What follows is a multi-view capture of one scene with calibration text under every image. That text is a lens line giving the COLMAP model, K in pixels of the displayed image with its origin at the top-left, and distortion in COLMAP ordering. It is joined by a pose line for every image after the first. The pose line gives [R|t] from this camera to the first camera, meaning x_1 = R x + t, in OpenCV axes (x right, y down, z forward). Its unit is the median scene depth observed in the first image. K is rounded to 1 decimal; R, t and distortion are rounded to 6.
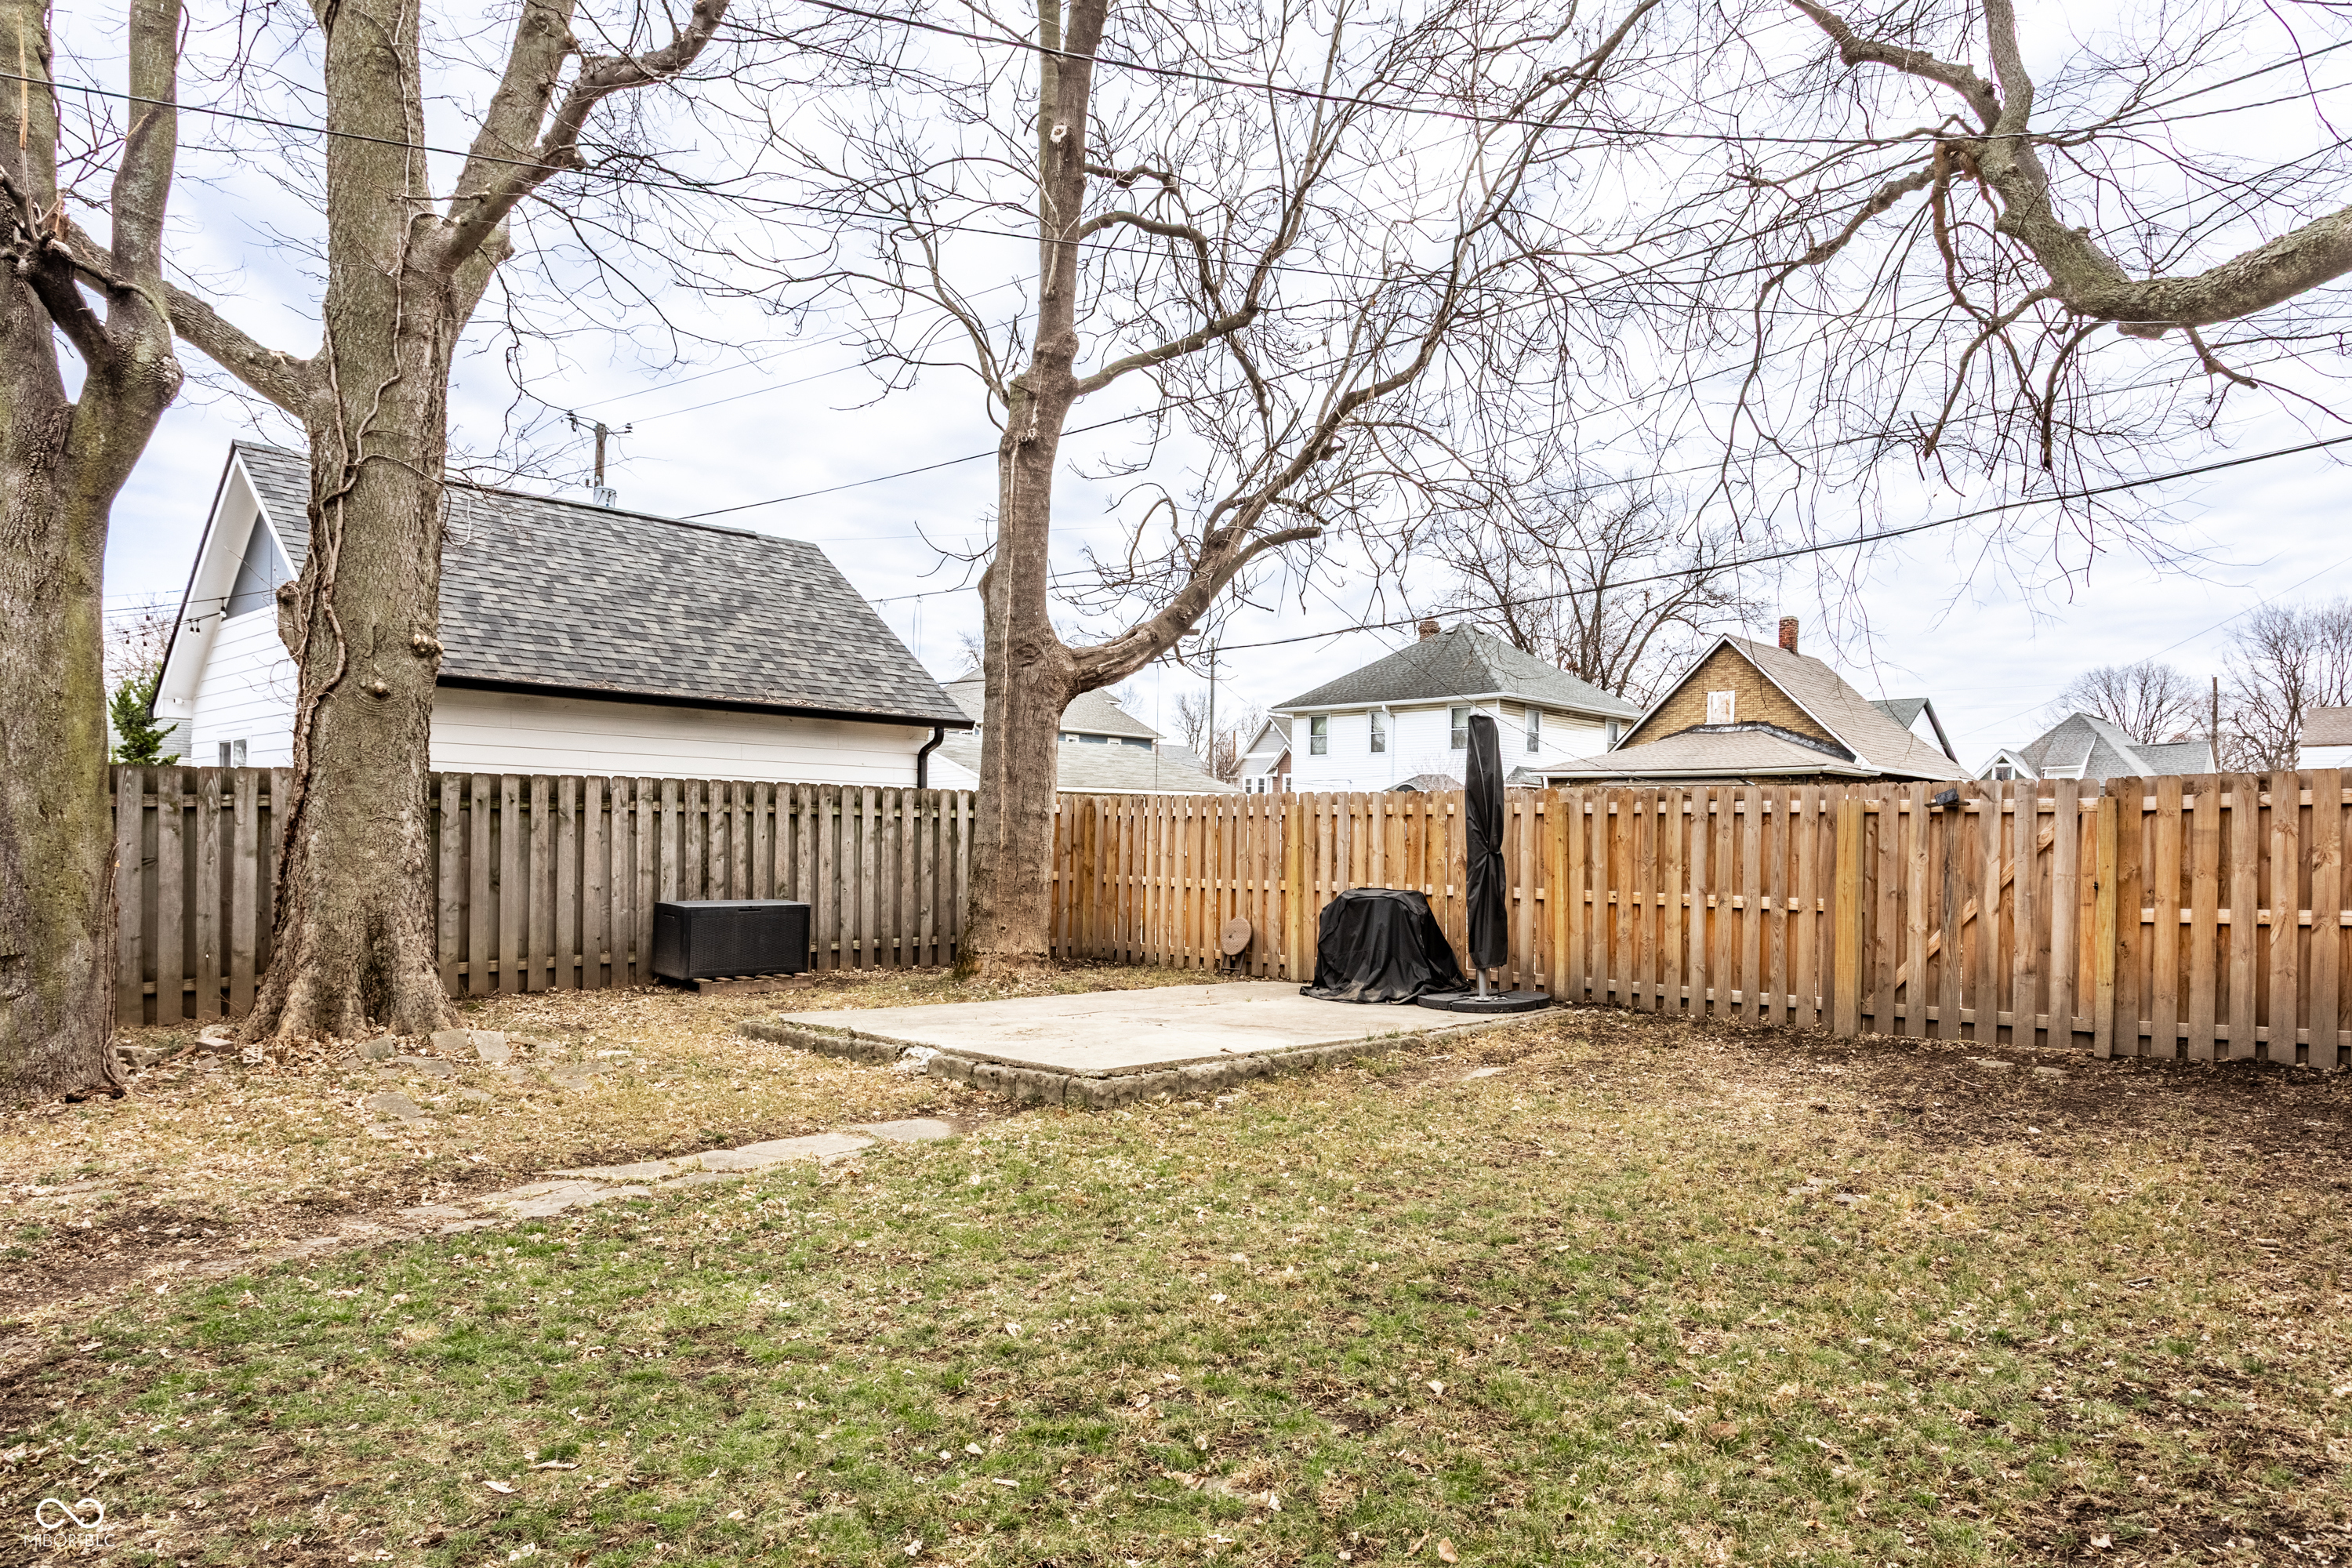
lens RADIAL K [[1487.5, 0, 1180.0], [0, 1487.5, 844.5], [0, 0, 1]] dist [-0.001530, 0.003558]
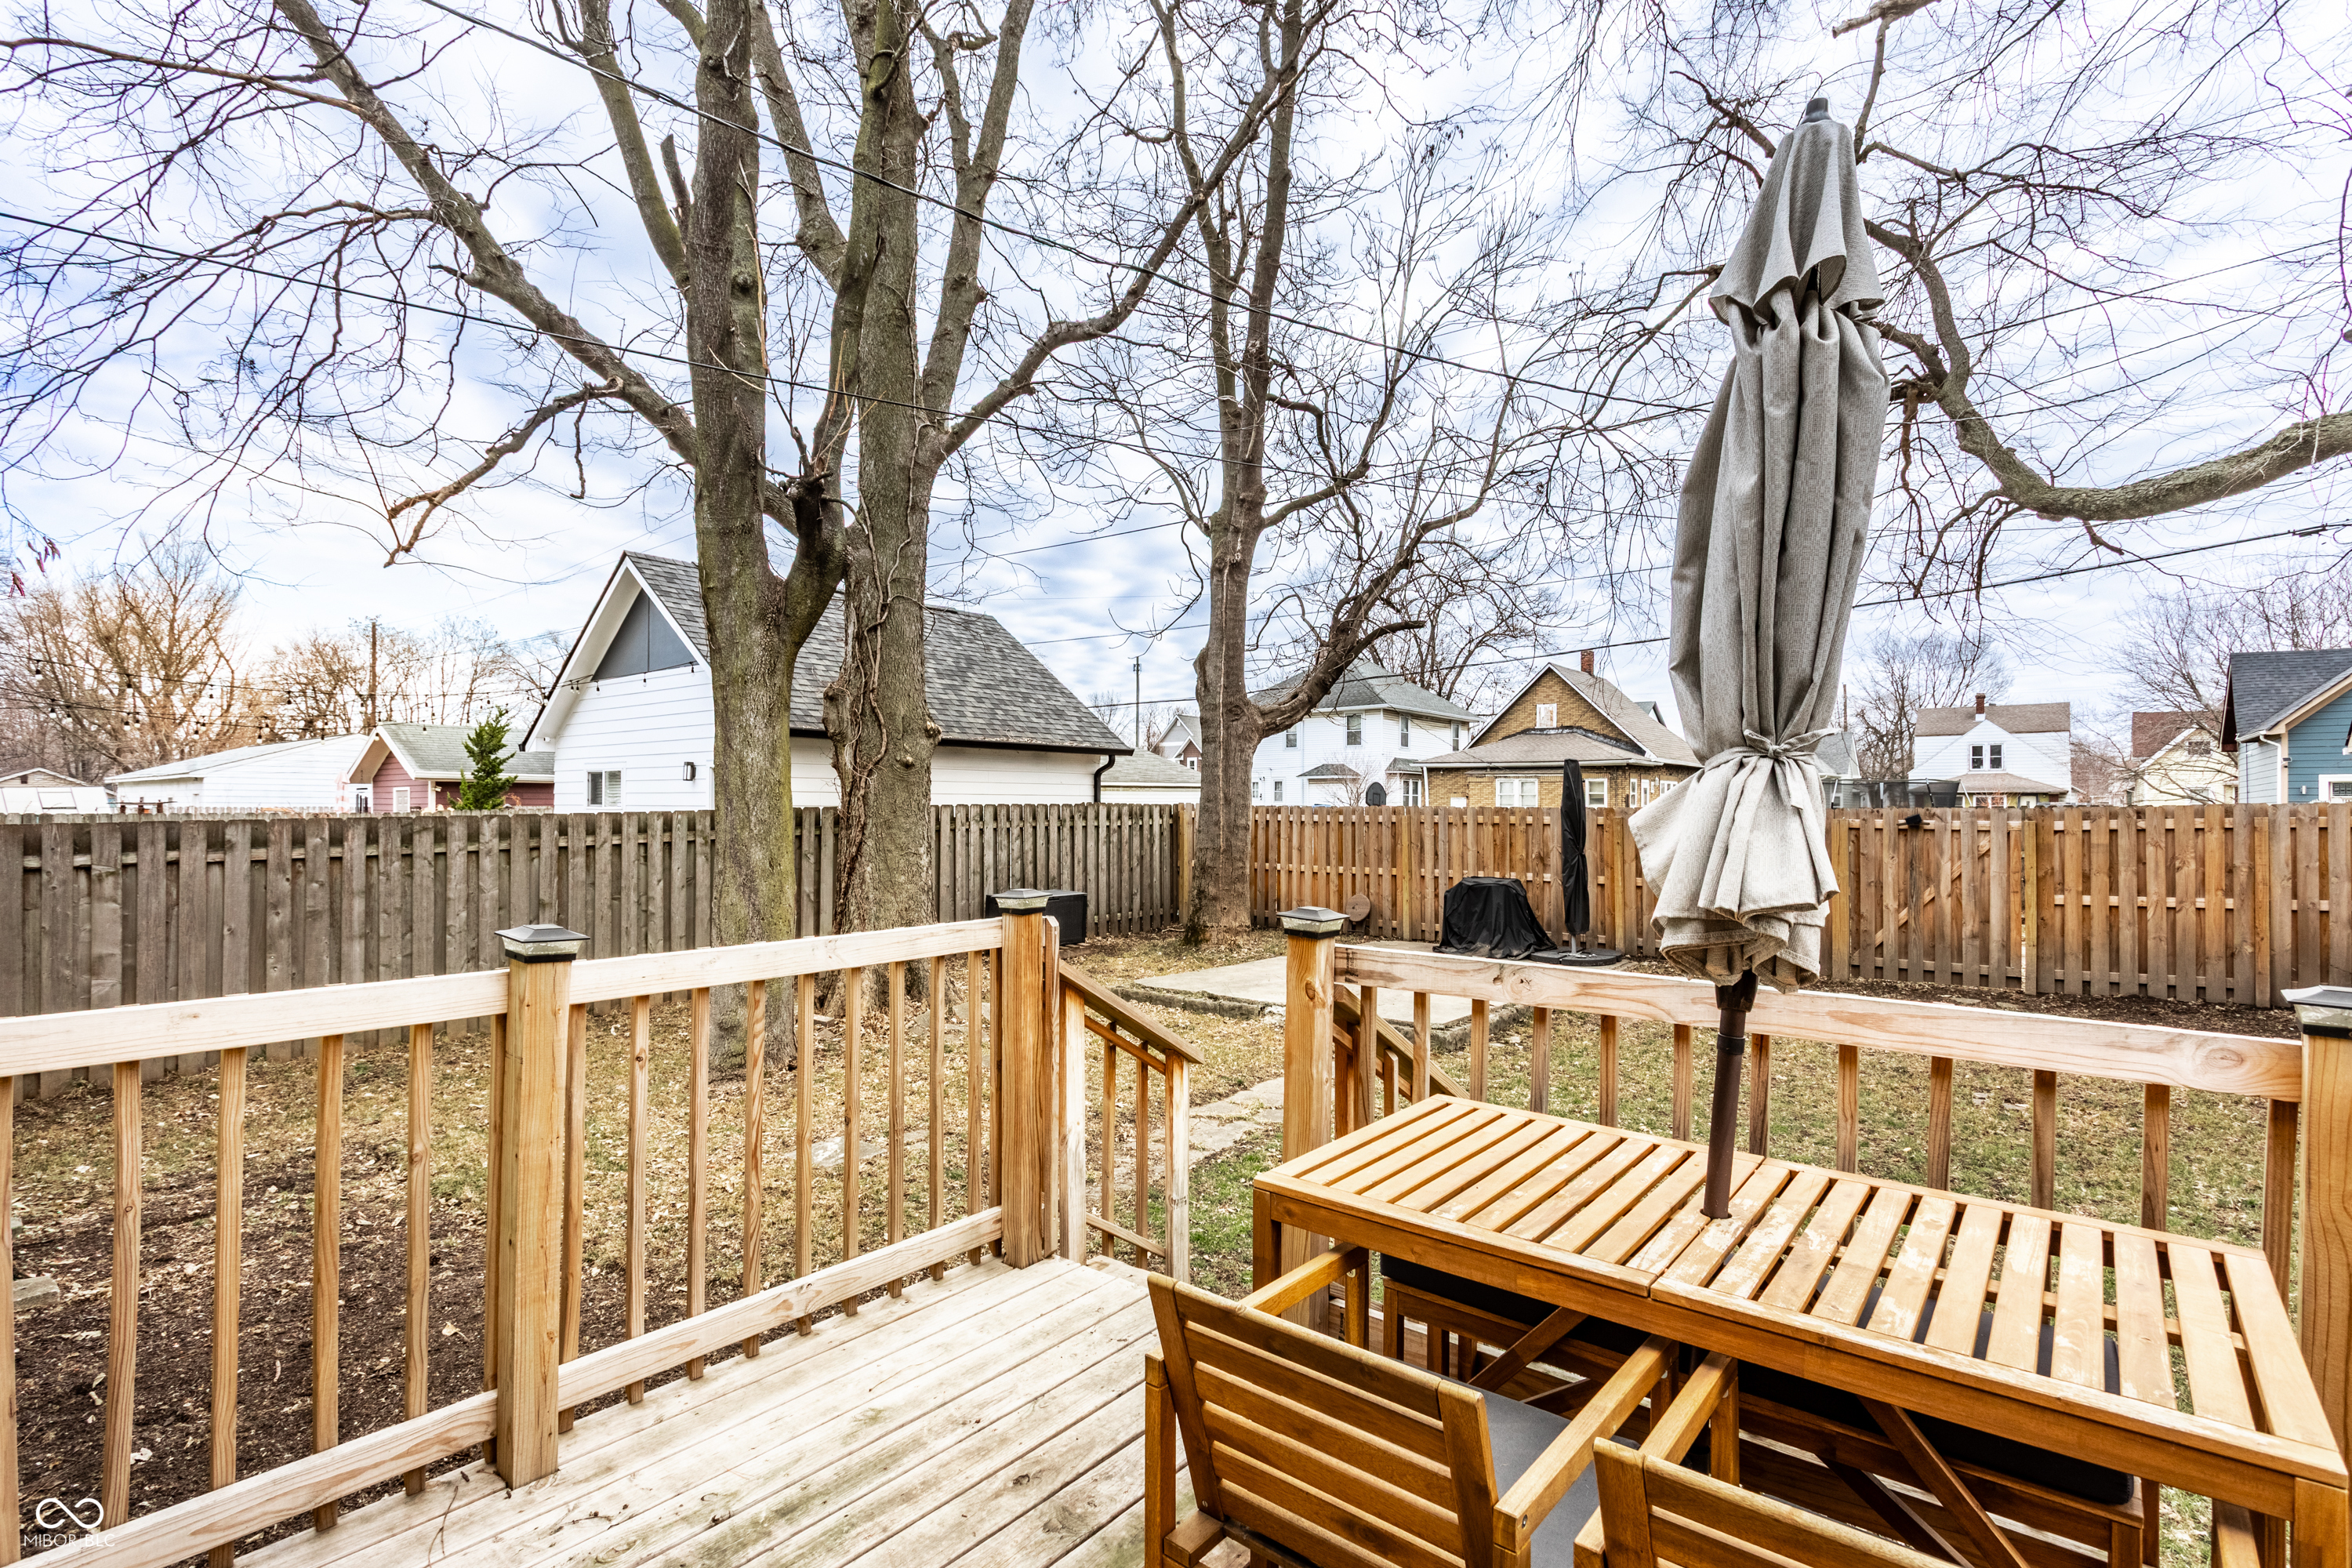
lens RADIAL K [[1121.6, 0, 1176.0], [0, 1121.6, 784.0], [0, 0, 1]] dist [0.002148, -0.000078]
pose [[0.997150, -0.006578, 0.075157, -0.257258], [0.008197, 0.999741, -0.021251, -0.041358], [-0.074997, 0.021806, 0.996945, -0.057050]]
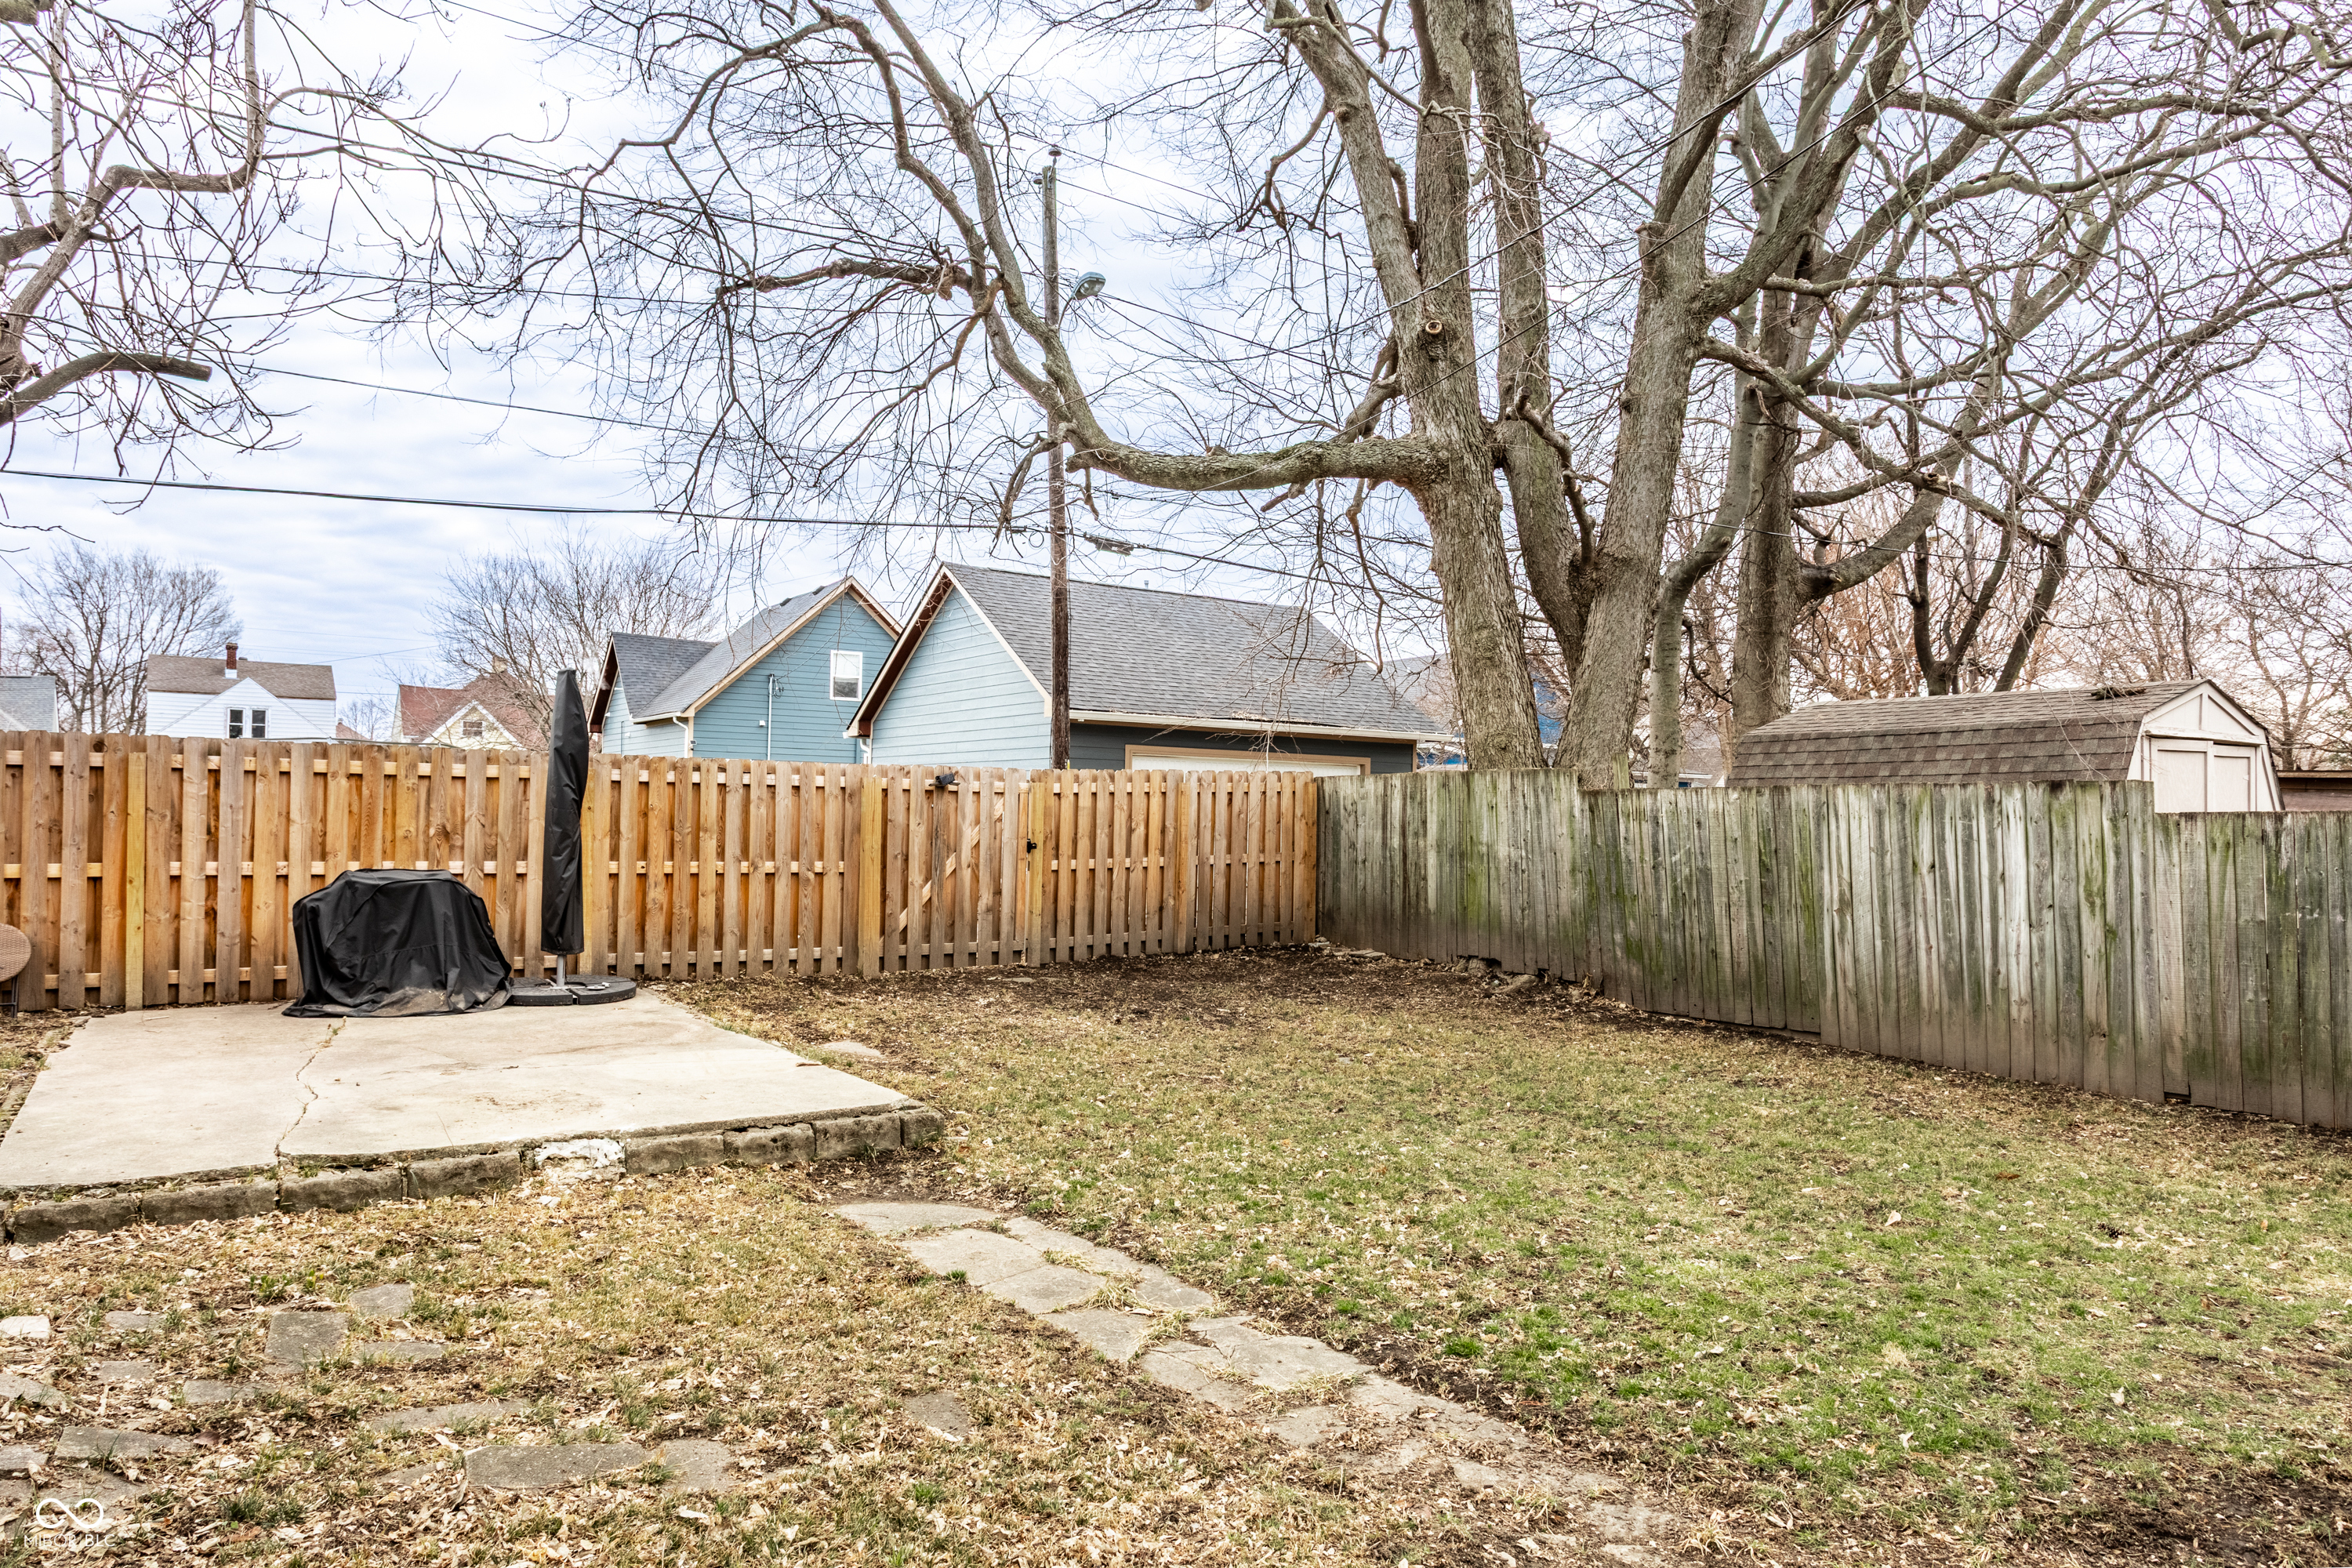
lens RADIAL K [[1439.0, 0, 1176.0], [0, 1439.0, 784.0], [0, 0, 1]] dist [-0.002331, 0.000265]
pose [[0.233382, 0.013731, 0.972288, -0.539631], [-0.014939, 0.999833, -0.010534, -0.014653], [-0.972270, -0.012066, 0.233548, 0.435743]]
